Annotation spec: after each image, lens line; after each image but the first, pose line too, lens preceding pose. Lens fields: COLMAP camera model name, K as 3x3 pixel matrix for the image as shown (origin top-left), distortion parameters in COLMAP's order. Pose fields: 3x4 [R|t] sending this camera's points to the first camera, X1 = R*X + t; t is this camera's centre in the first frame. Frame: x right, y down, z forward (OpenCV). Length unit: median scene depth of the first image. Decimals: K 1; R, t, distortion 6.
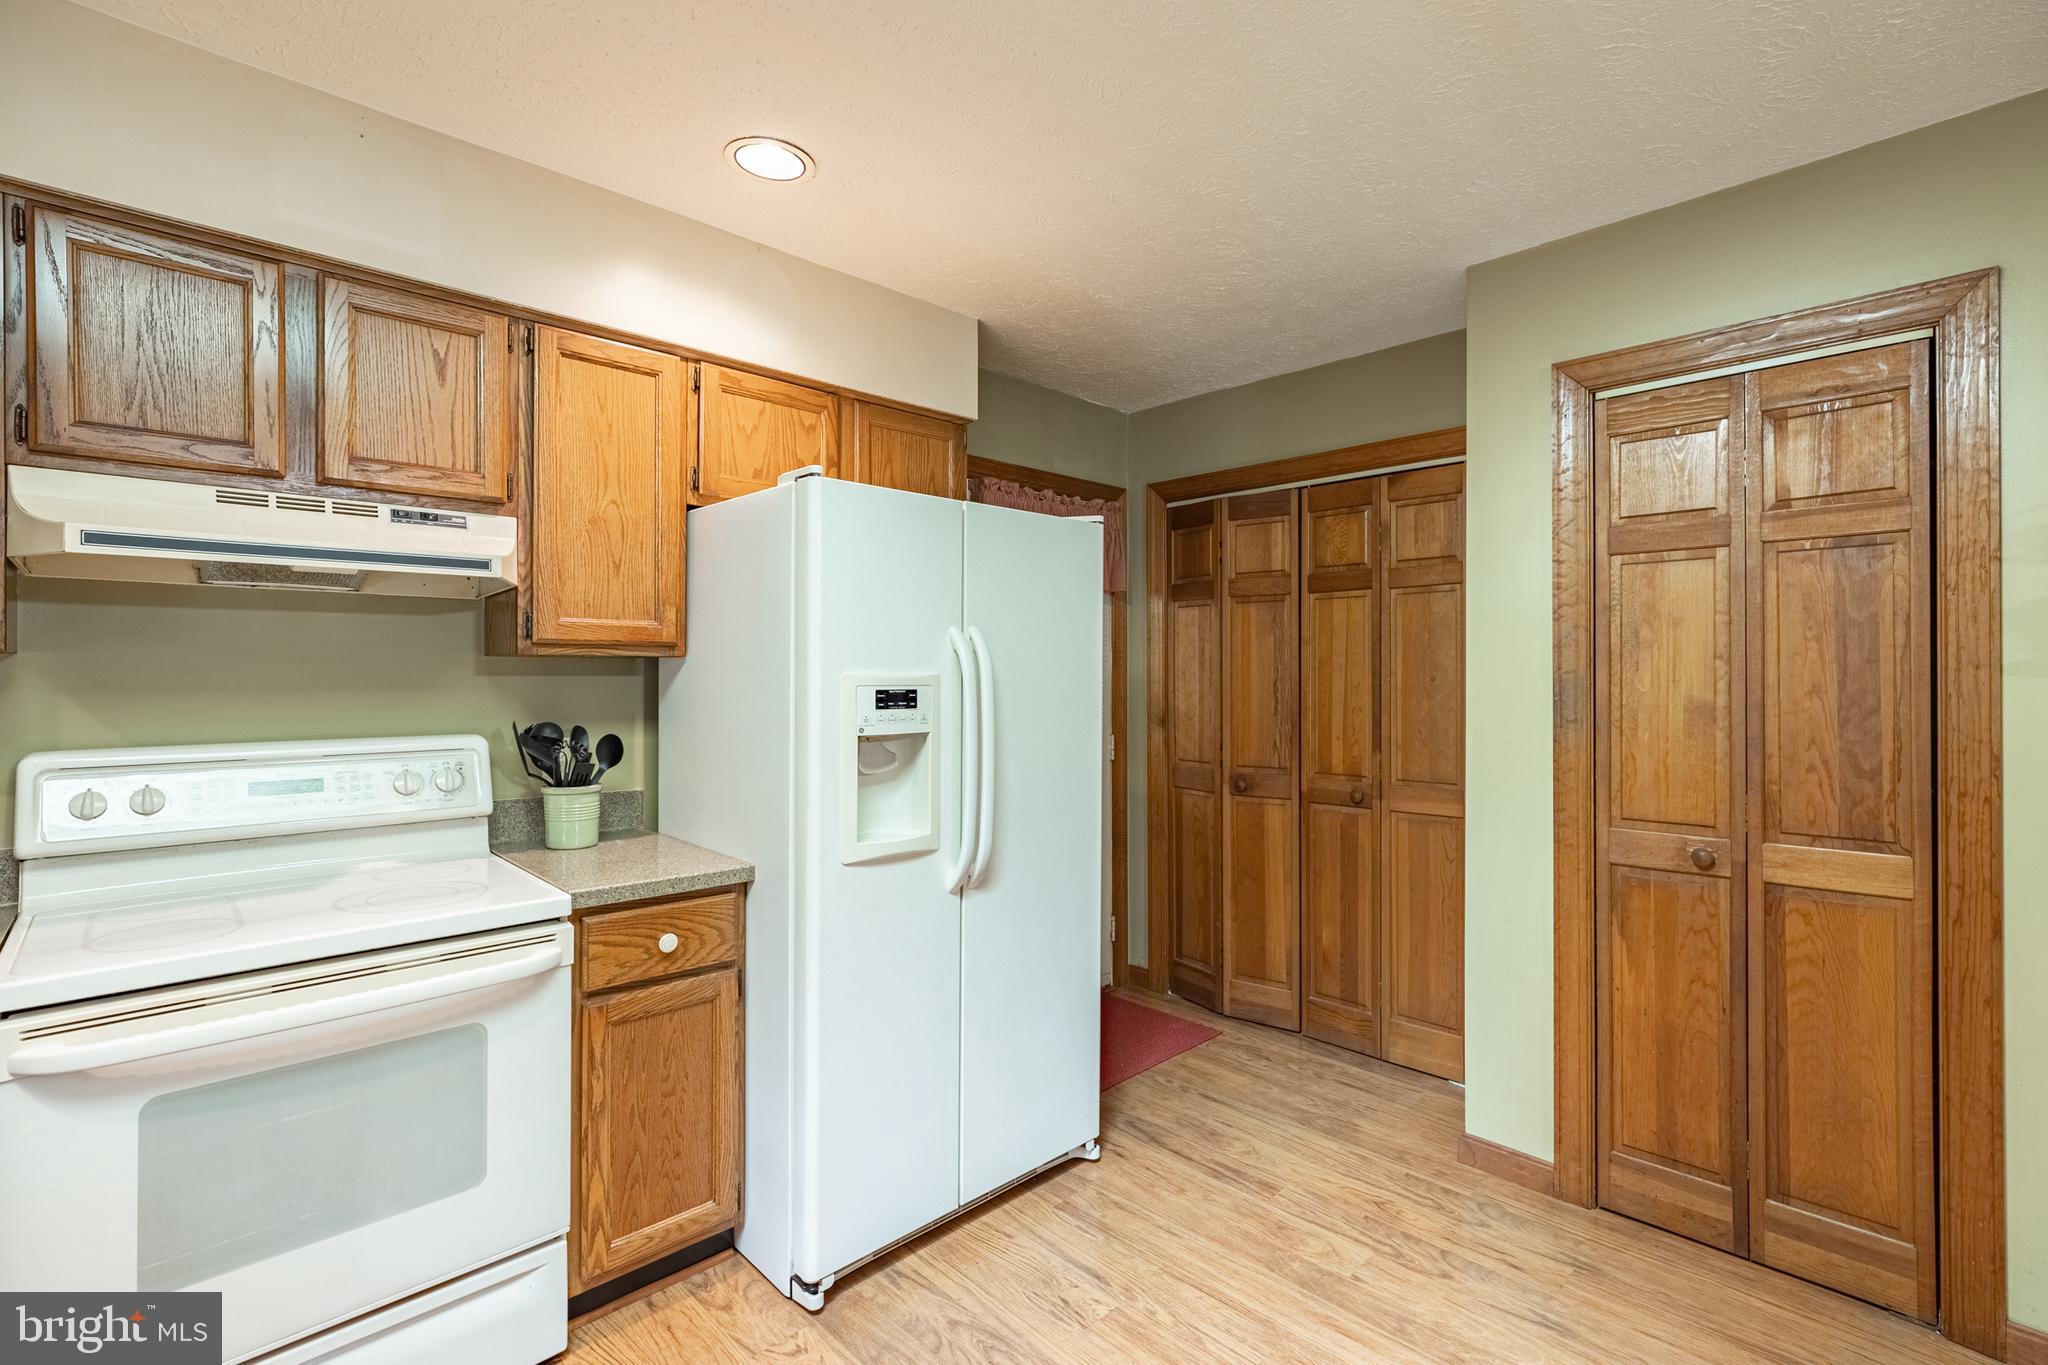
lens RADIAL K [[929.4, 0, 1026.4], [0, 929.4, 676.1], [0, 0, 1]] dist [-0.009819, 0.004165]
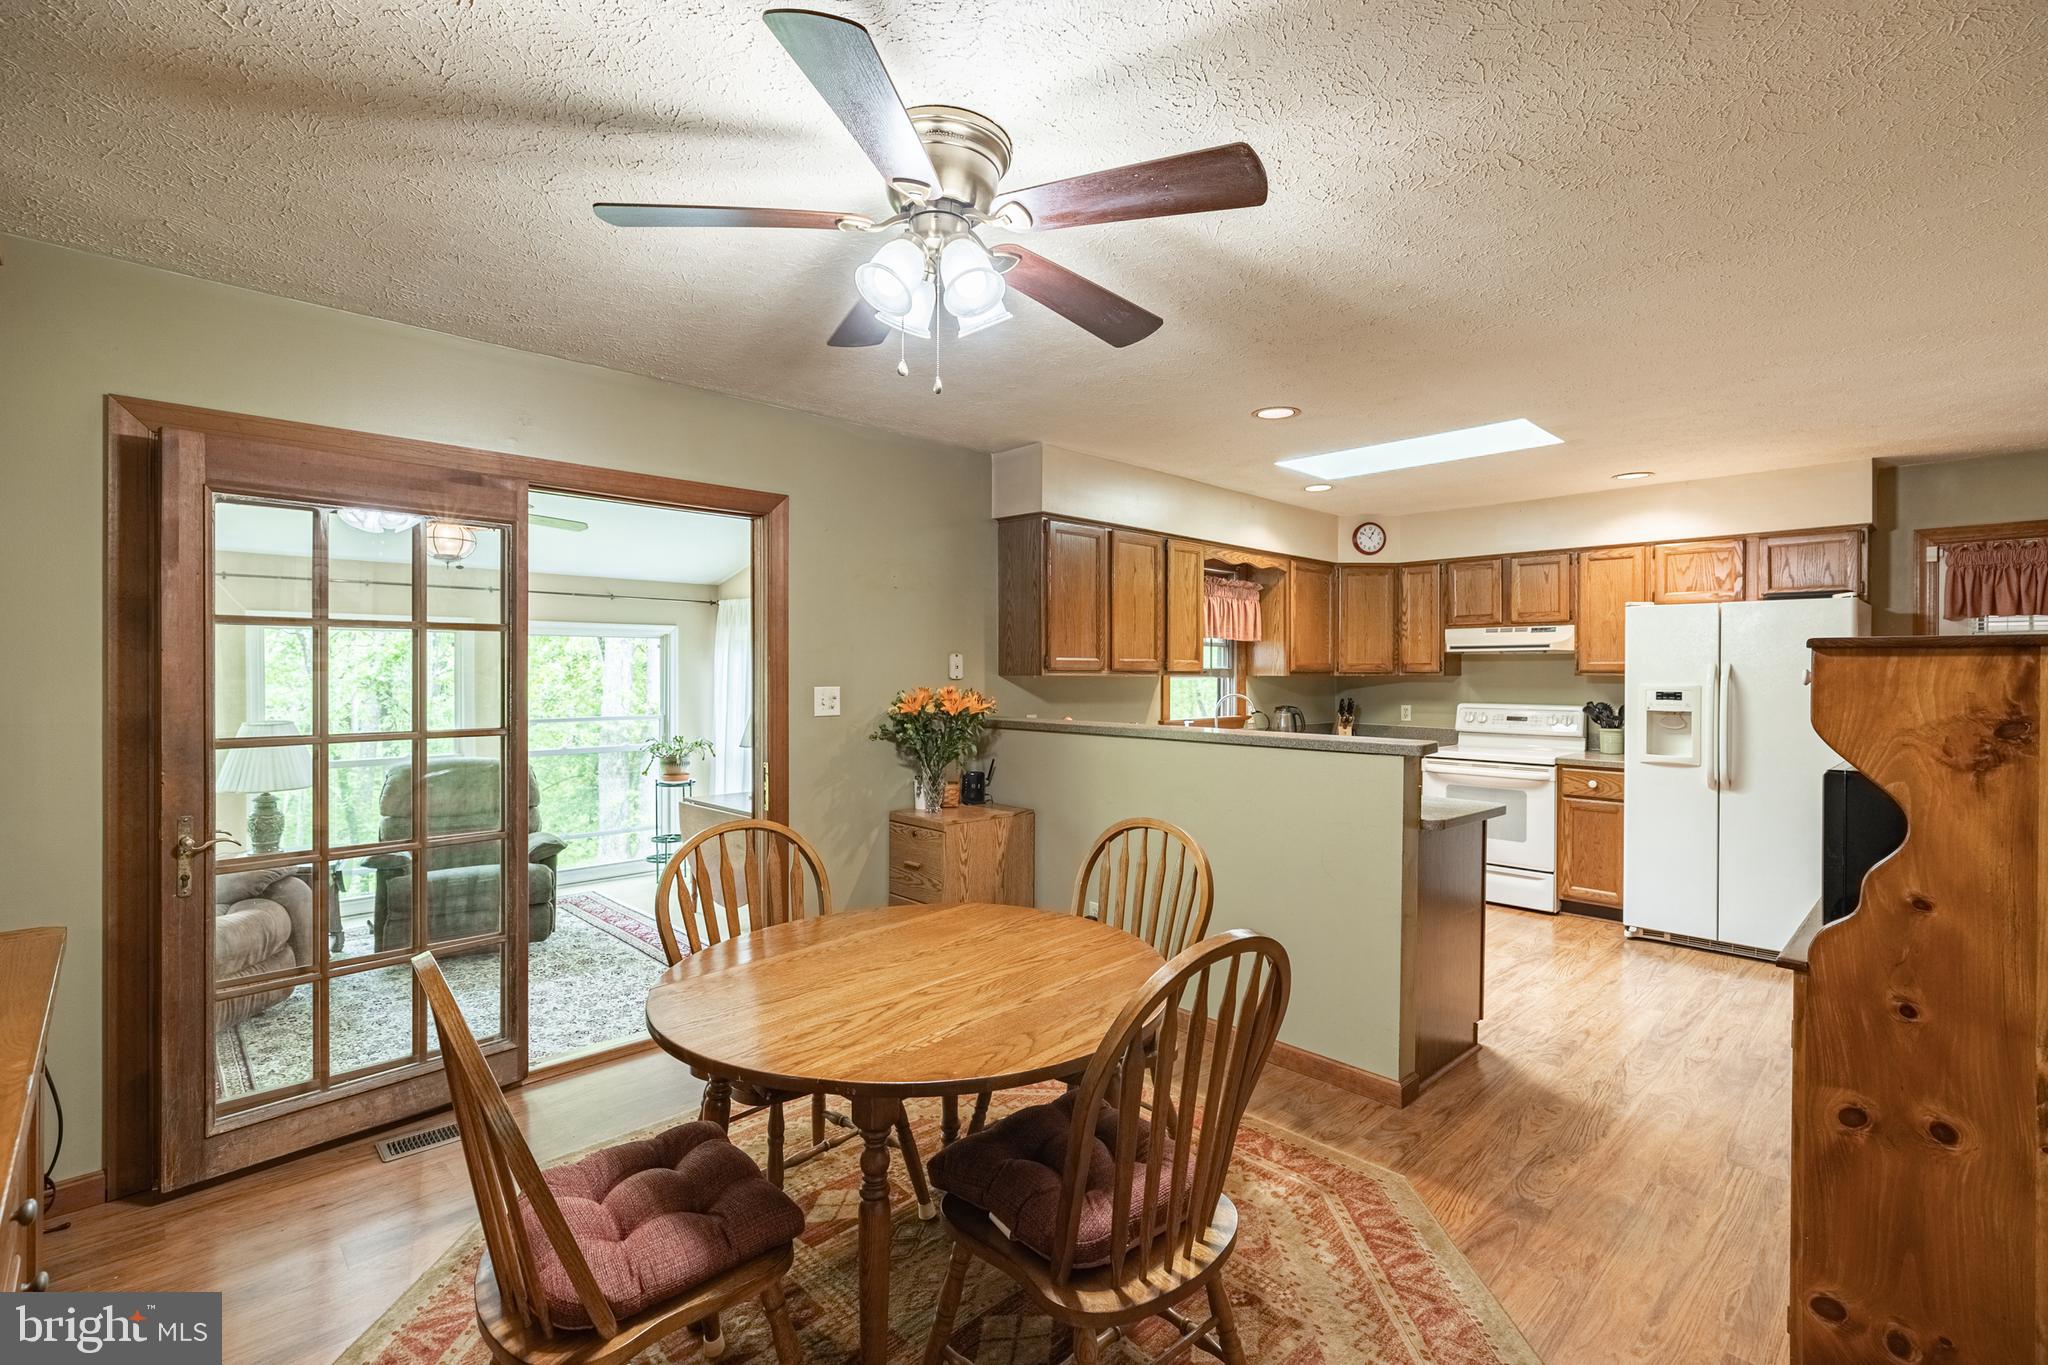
lens RADIAL K [[929.4, 0, 1023.9], [0, 929.4, 677.9], [0, 0, 1]] dist [-0.009819, 0.004165]
pose [[0.002042, 0.008641, -0.999961, 2.107297], [-0.003340, 0.999957, 0.008634, -0.033636], [0.999992, 0.003322, 0.002071, -0.599410]]
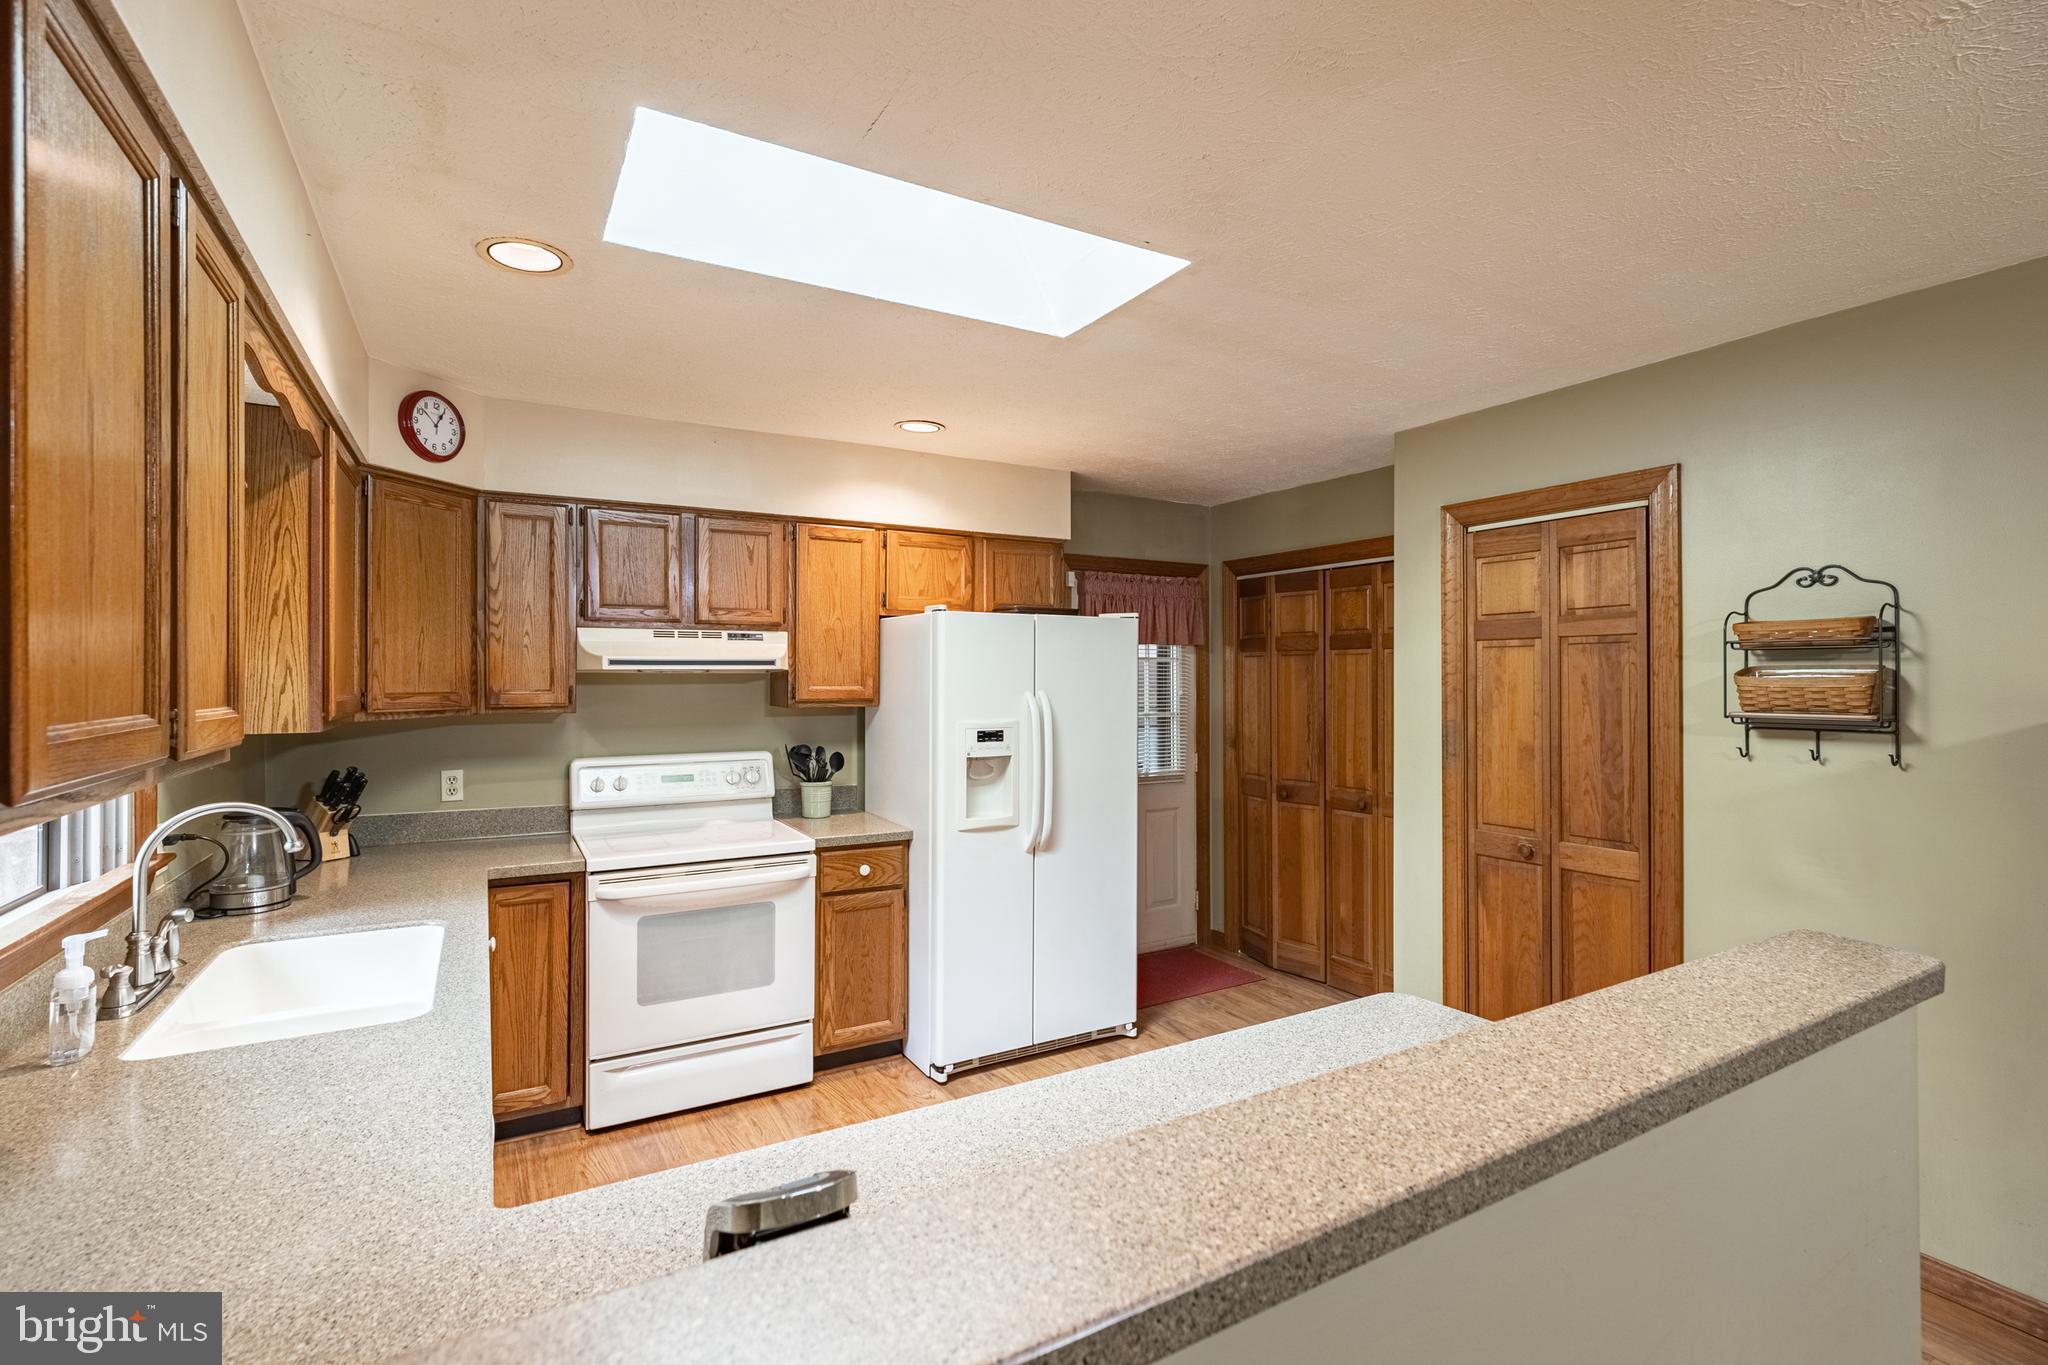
lens RADIAL K [[929.4, 0, 1021.7], [0, 929.4, 679.2], [0, 0, 1]] dist [-0.009819, 0.004165]
pose [[0.970438, -0.000398, -0.241349, 0.319380], [0.000373, 1.000000, -0.000150, -0.076948], [0.241349, 0.000056, 0.970438, -0.626886]]
